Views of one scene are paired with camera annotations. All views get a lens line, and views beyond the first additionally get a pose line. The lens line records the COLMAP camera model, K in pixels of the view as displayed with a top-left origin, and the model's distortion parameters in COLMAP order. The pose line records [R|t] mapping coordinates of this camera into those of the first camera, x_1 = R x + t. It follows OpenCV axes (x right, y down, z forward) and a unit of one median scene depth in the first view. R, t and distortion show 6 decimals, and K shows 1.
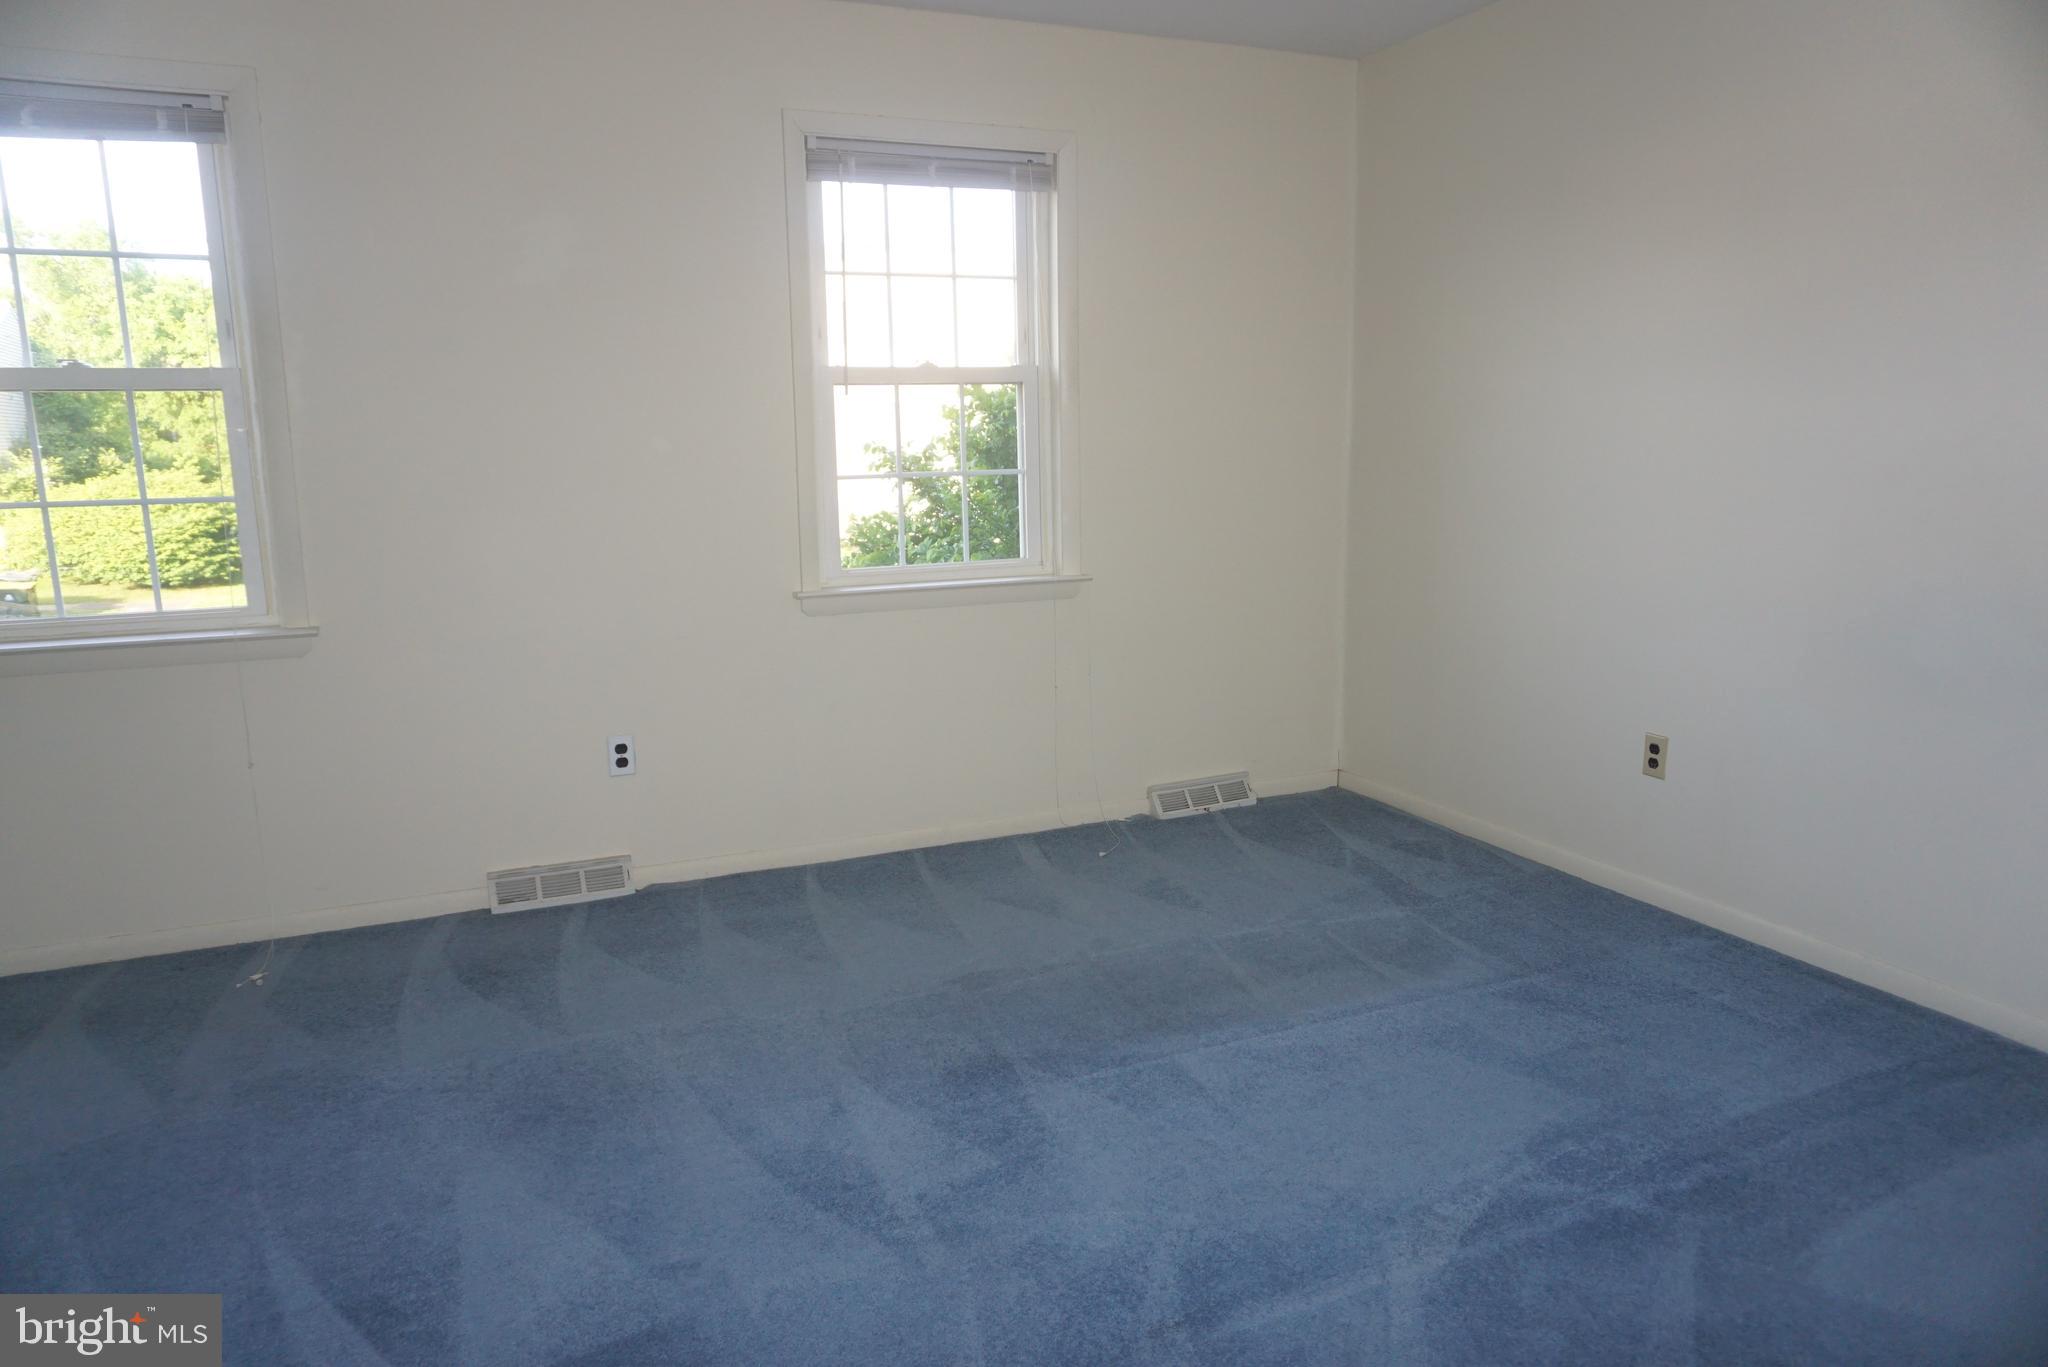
lens RADIAL K [[1456.5, 0, 1024.0], [0, 1456.5, 683.5], [0, 0, 1]] dist [-0.056784, 0.087492]
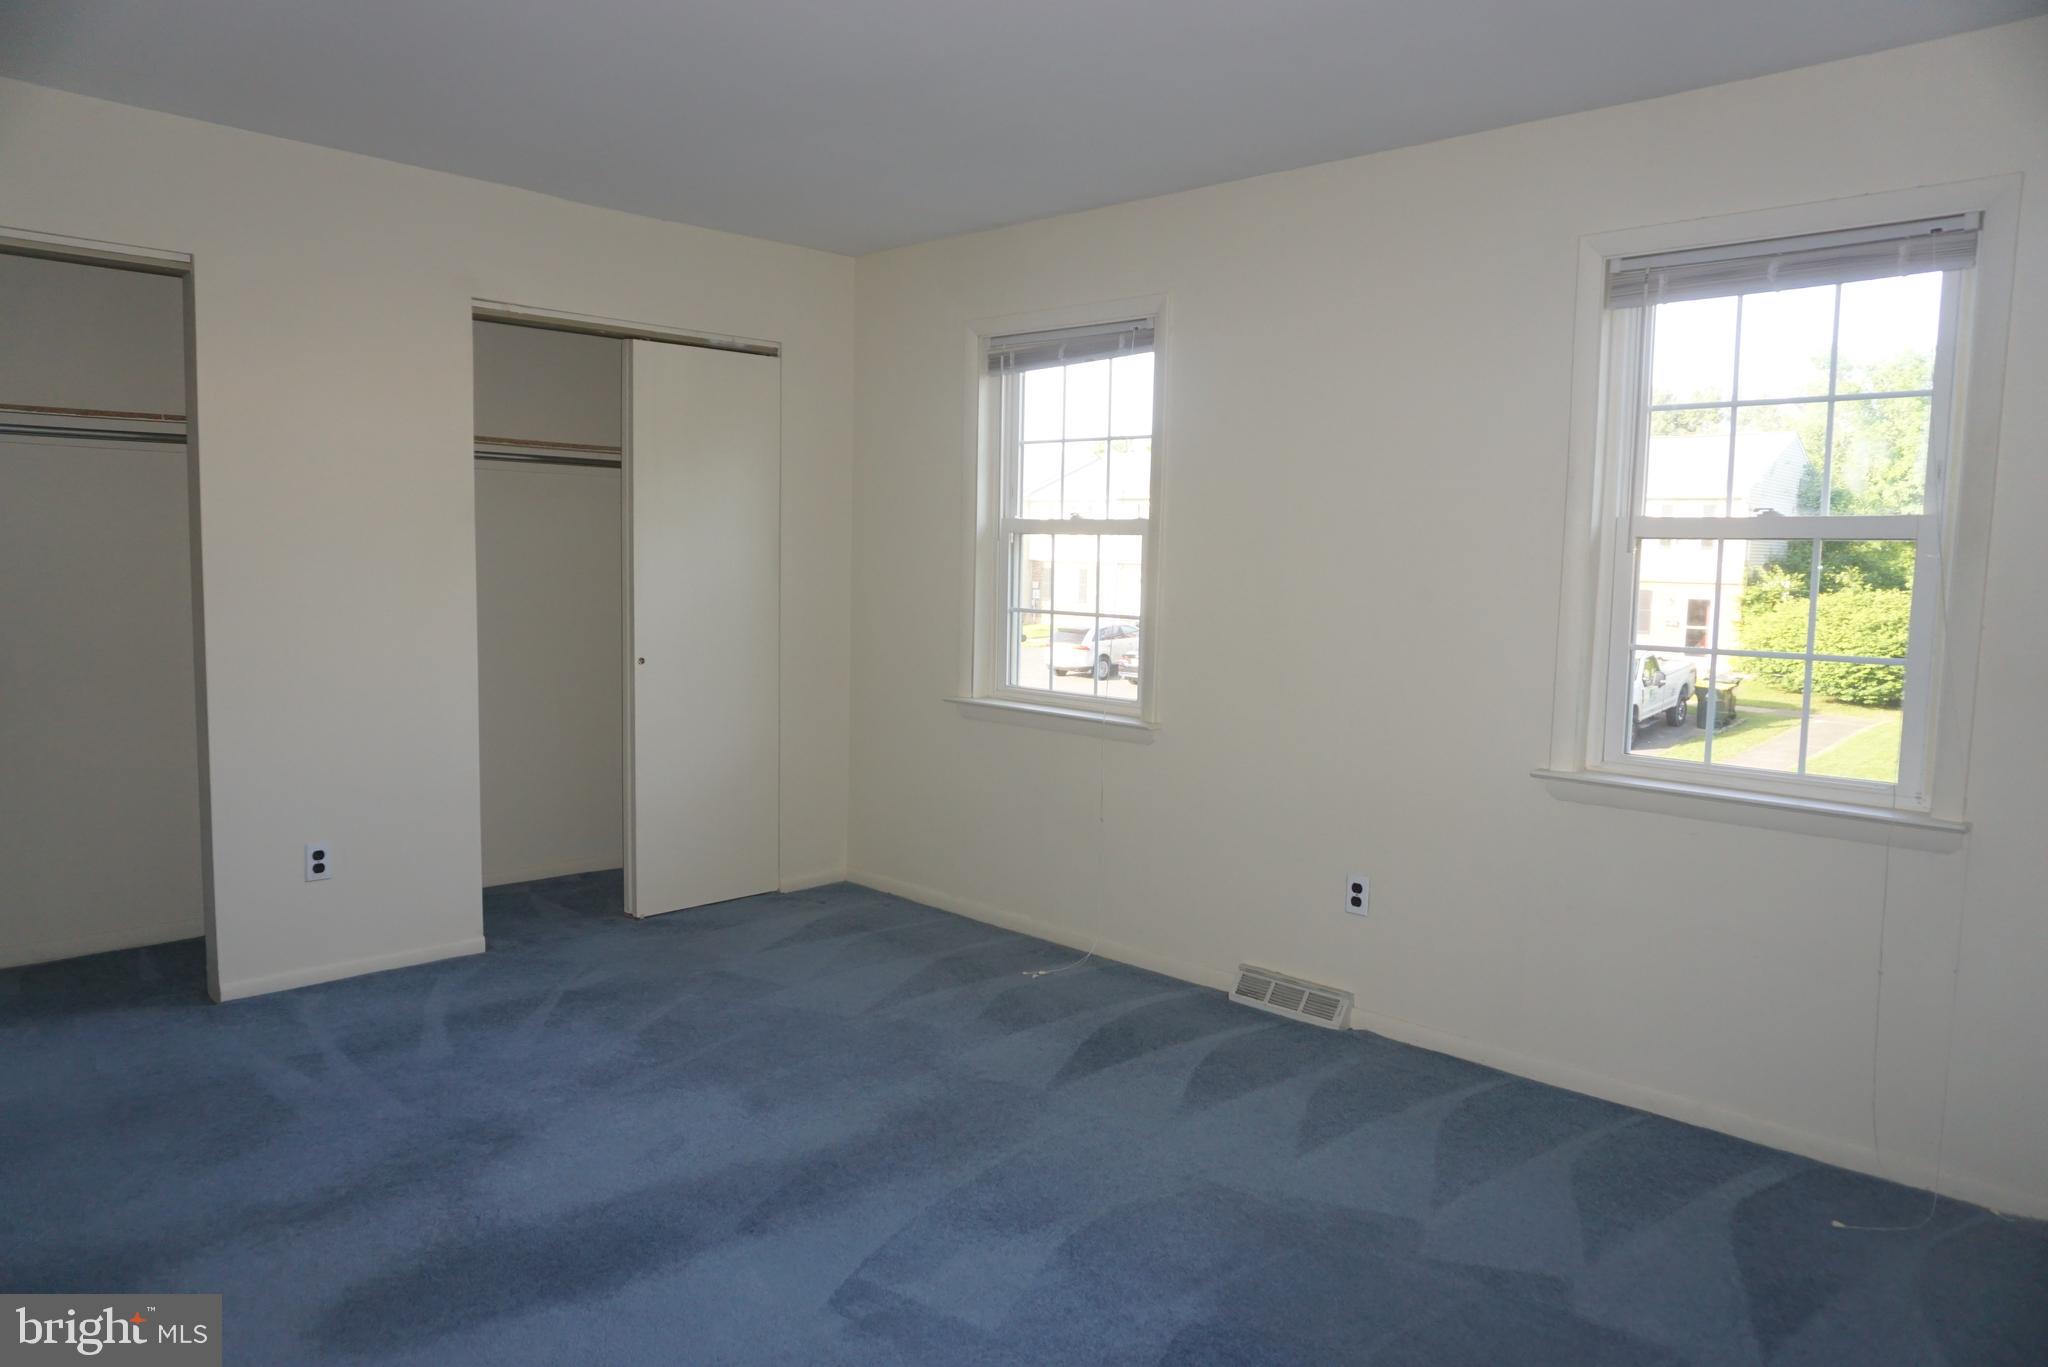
lens RADIAL K [[1456.5, 0, 1024.0], [0, 1456.5, 683.5], [0, 0, 1]] dist [-0.056784, 0.087492]
pose [[0.335920, 0.113833, -0.934987, 0.540804], [-0.183655, 0.981533, 0.053516, -0.100365], [0.923812, 0.153738, 0.350623, 0.376695]]
